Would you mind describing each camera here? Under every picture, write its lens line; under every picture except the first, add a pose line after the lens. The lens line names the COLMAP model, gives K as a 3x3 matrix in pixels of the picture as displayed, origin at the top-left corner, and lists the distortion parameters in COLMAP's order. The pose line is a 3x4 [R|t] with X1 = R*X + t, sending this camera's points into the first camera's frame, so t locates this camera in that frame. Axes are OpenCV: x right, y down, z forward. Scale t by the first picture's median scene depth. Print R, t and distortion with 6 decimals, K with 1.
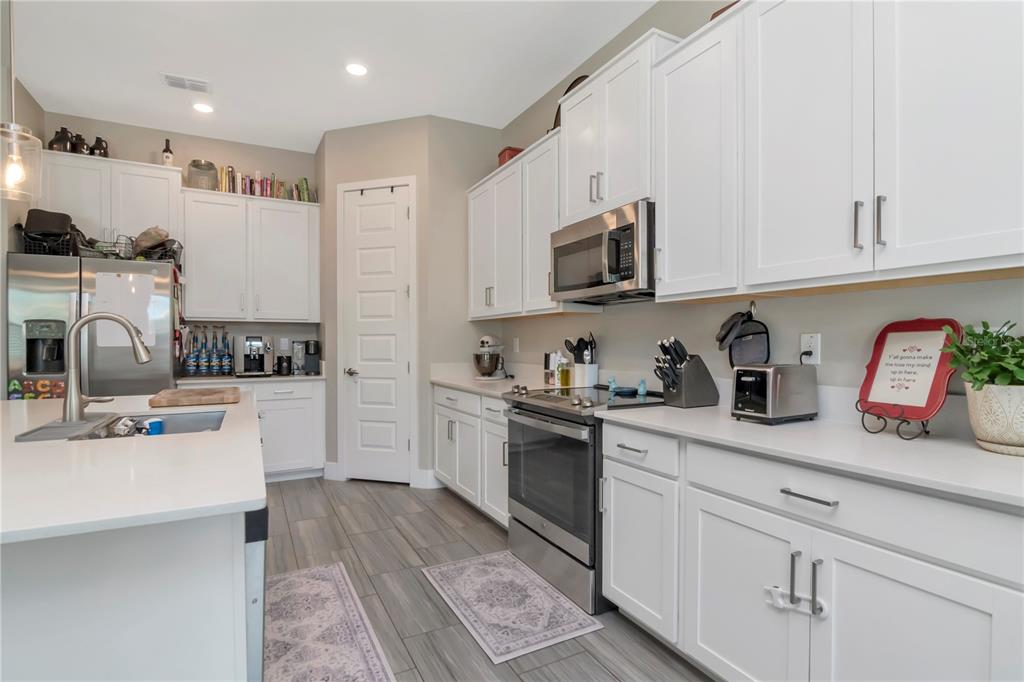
lens RADIAL K [[512.5, 0, 512.8], [0, 512.5, 343.9], [0, 0, 1]] dist [-0.002752, -0.006397]
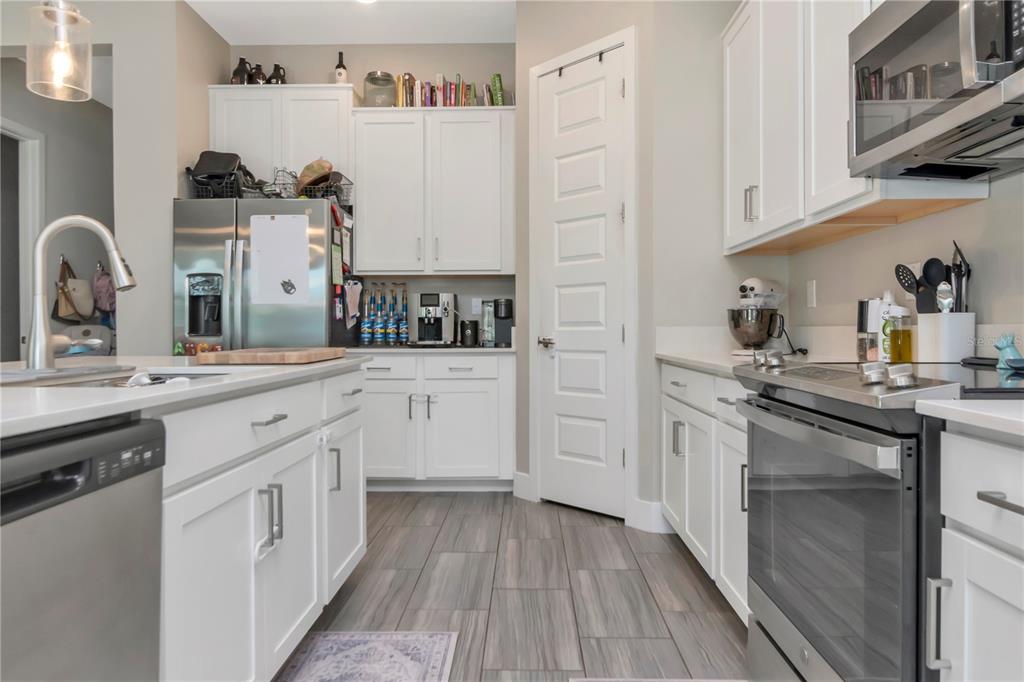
lens RADIAL K [[659.2, 0, 513.5], [0, 659.2, 335.1], [0, 0, 1]] dist [-0.010656, -0.002015]
pose [[0.872356, 0.002154, -0.488867, 0.078766], [-0.000402, 0.999993, 0.003688, 0.047741], [0.488872, -0.003021, 0.872350, 0.249467]]
